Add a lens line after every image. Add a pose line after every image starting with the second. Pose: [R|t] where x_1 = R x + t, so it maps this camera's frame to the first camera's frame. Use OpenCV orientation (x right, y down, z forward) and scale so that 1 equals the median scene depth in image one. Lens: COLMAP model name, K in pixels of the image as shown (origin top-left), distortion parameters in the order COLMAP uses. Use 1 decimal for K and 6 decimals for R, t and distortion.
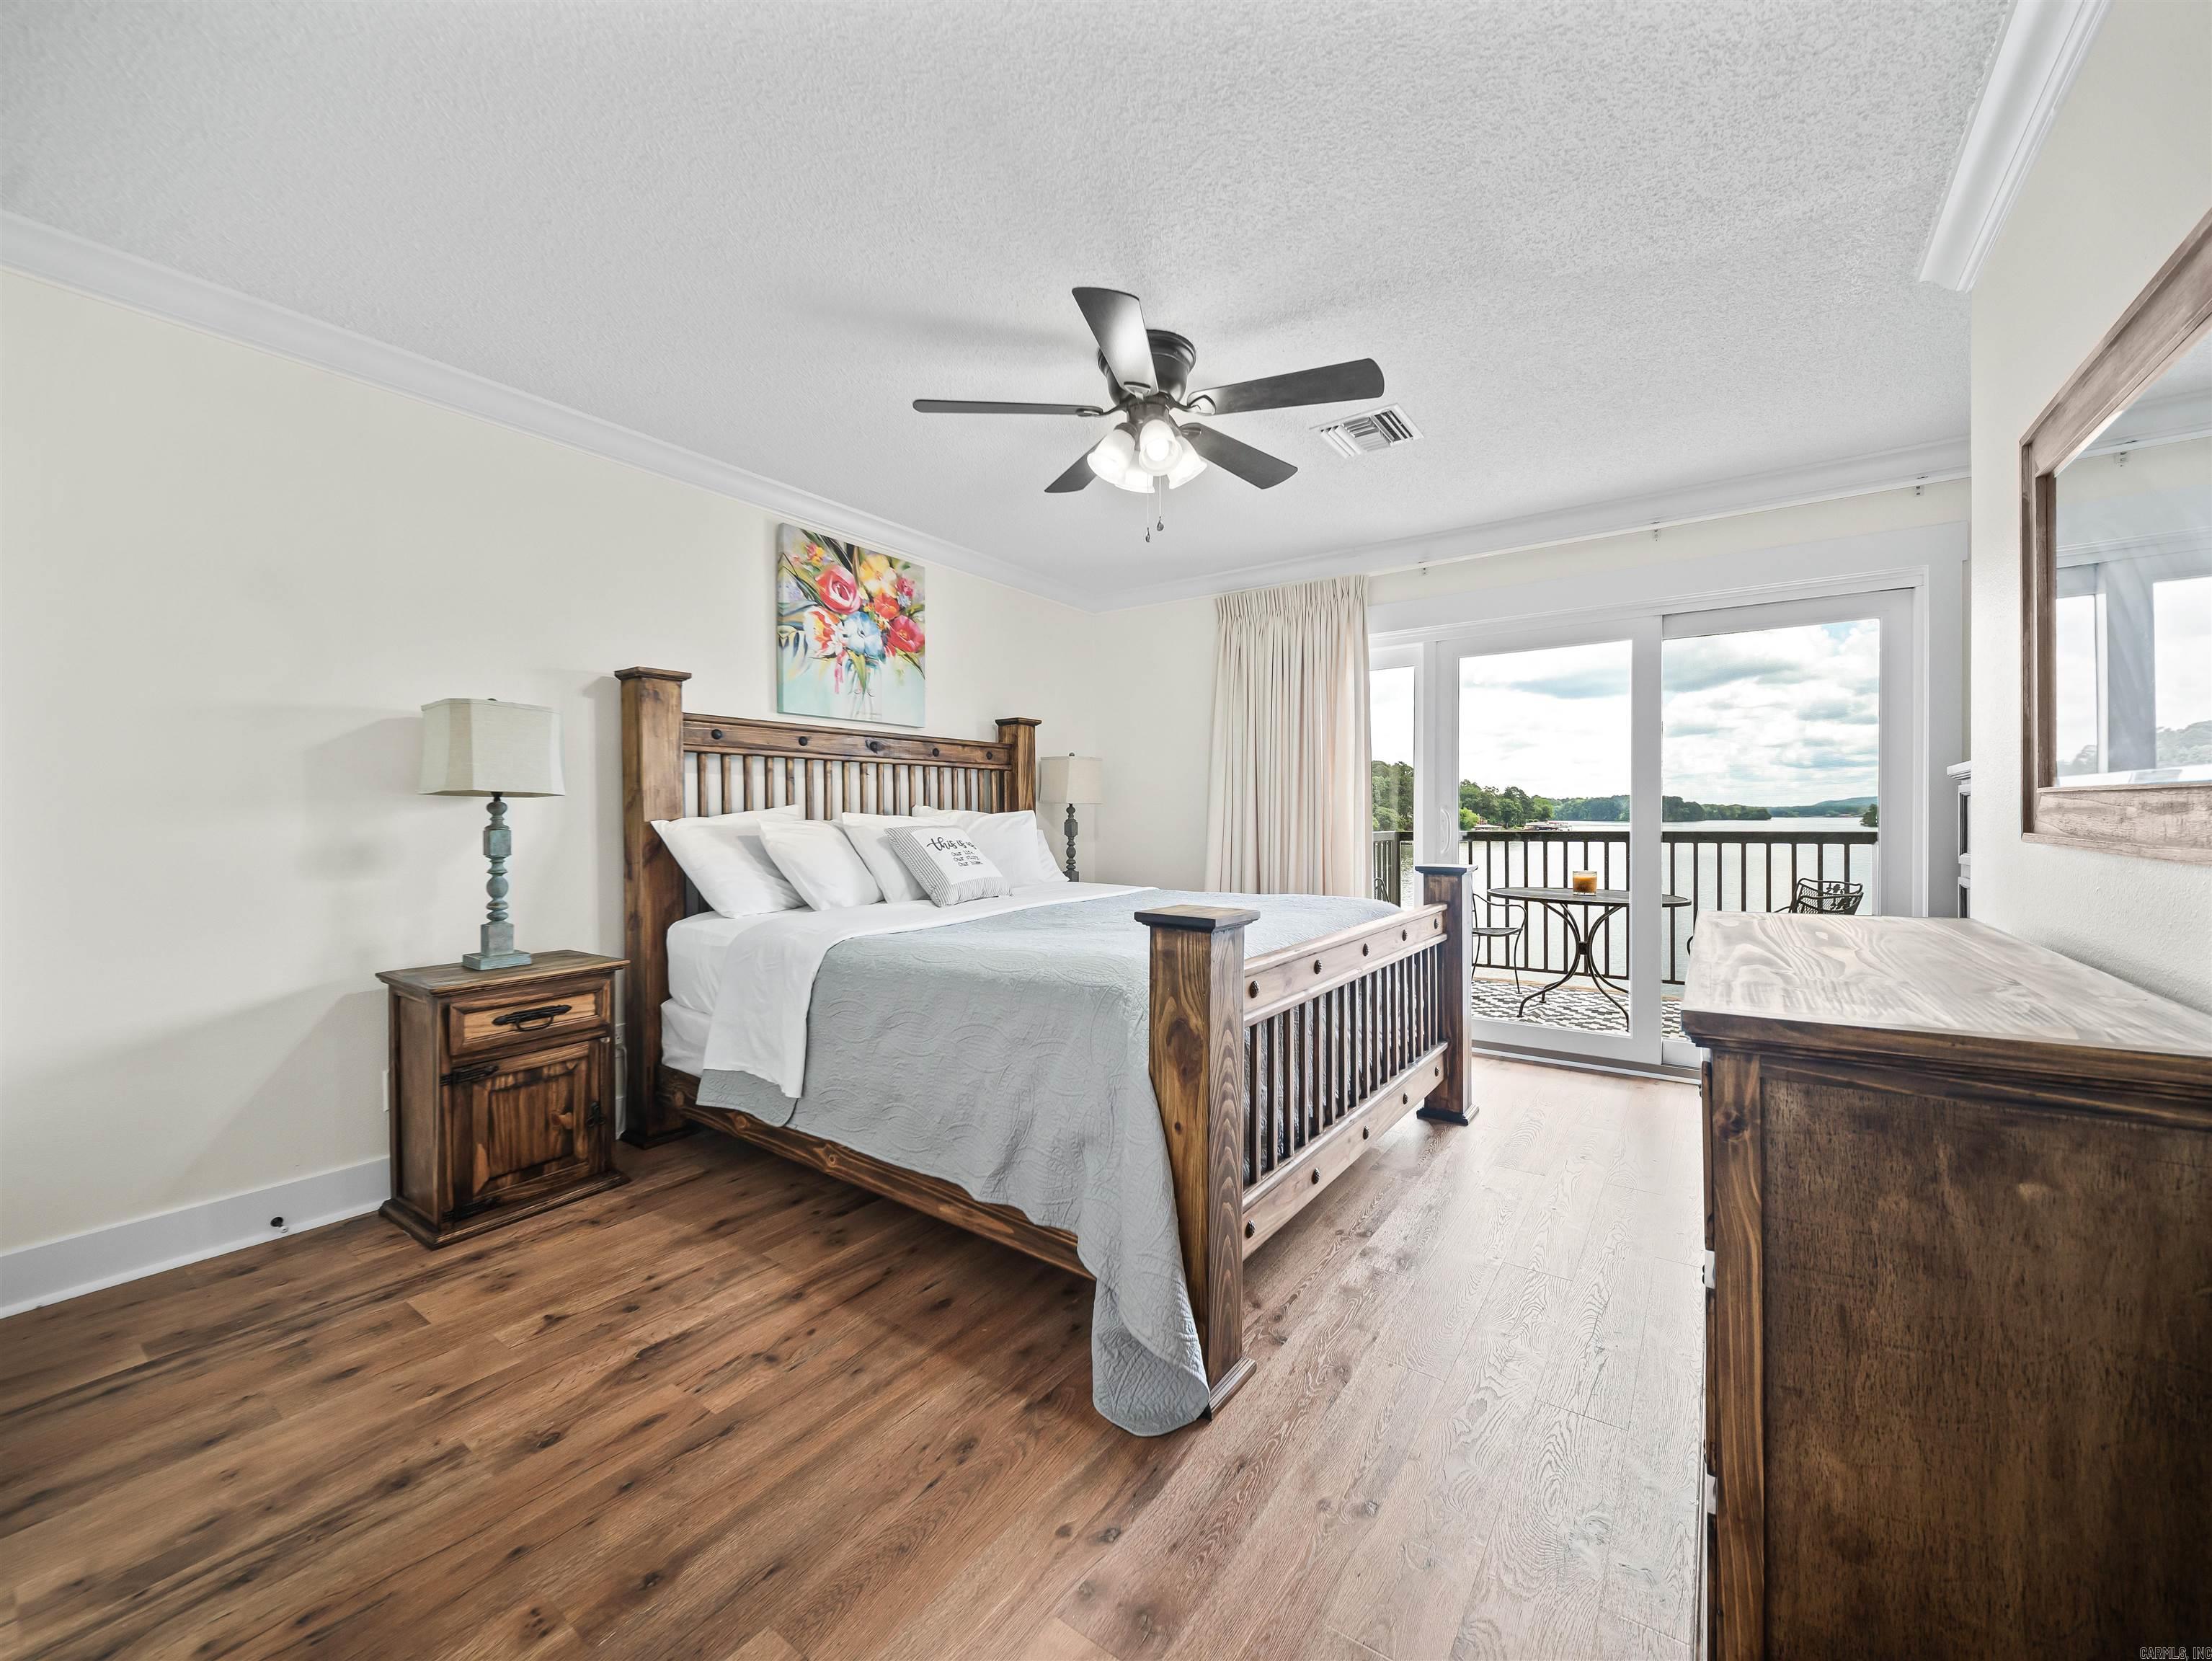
lens RADIAL K [[859.7, 0, 1107.9], [0, 859.7, 823.1], [0, 0, 1]] dist [0.034019, -0.011668]
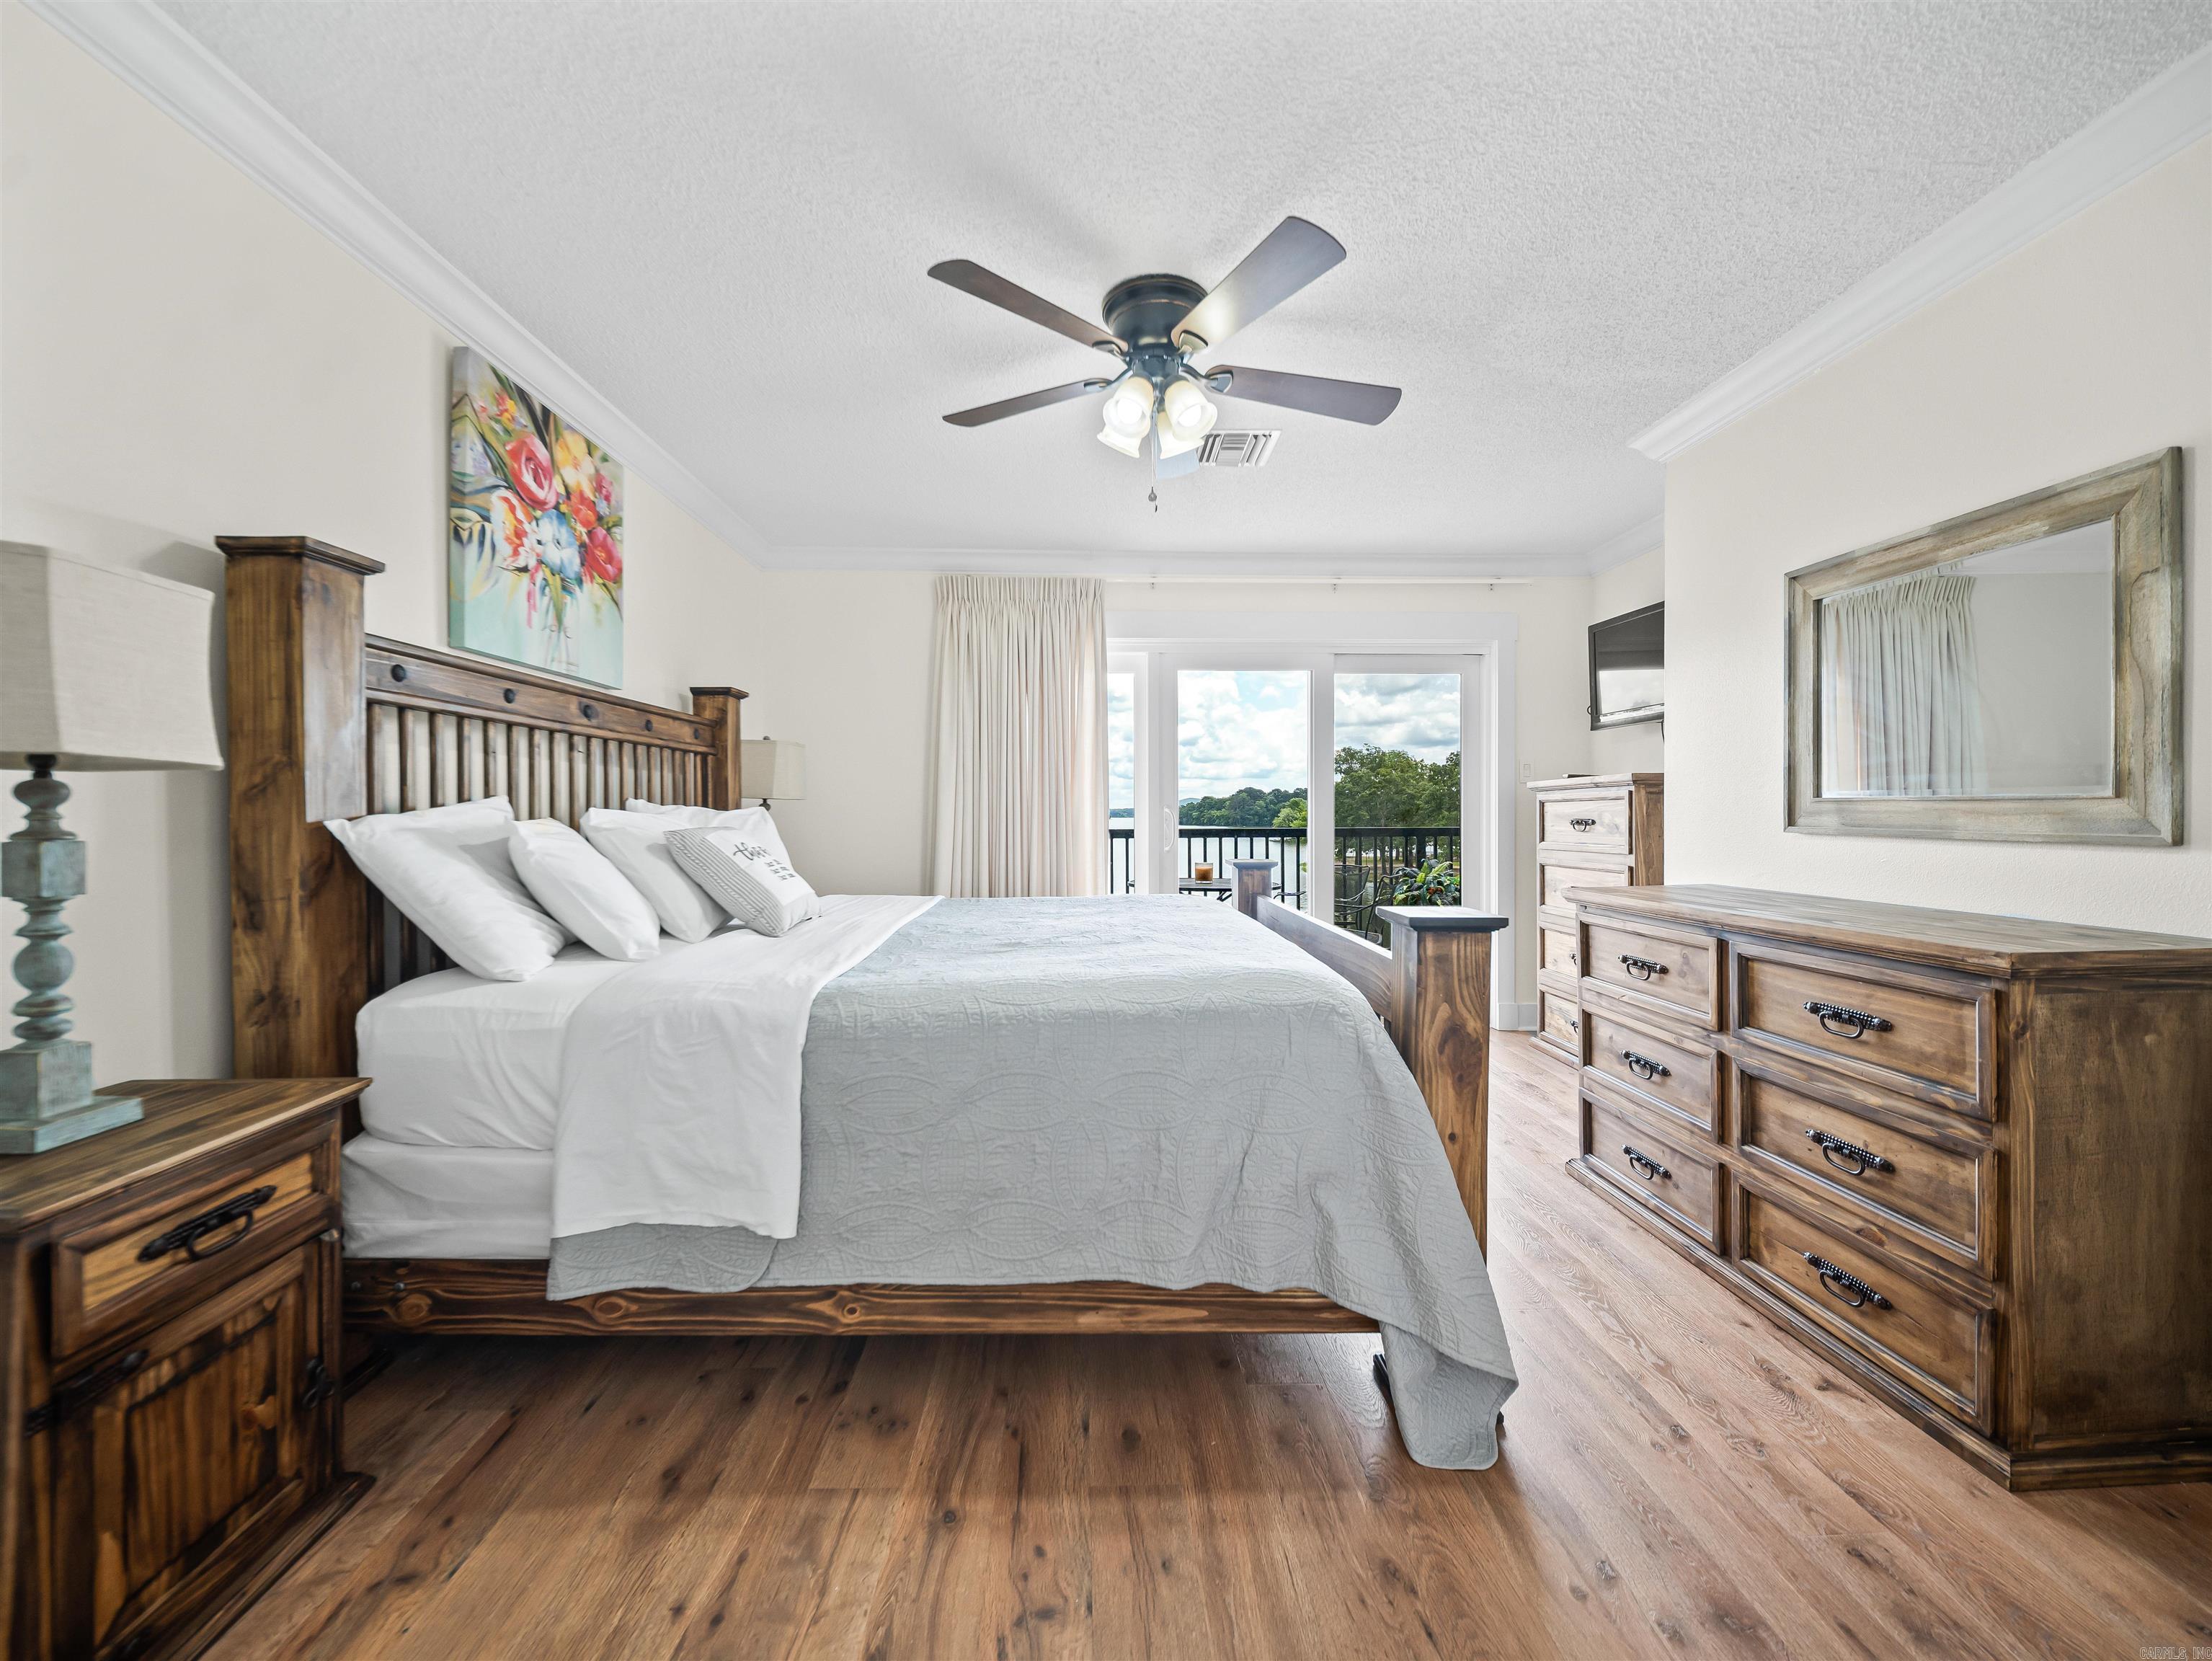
lens RADIAL K [[867.9, 0, 1105.8], [0, 867.9, 817.1], [0, 0, 1]] dist [0.013927, -0.005903]
pose [[0.799977, 0.000540, 0.600030, -0.462635], [0.003327, 0.999980, -0.005335, -0.000135], [-0.600021, 0.006264, 0.799960, 0.260043]]
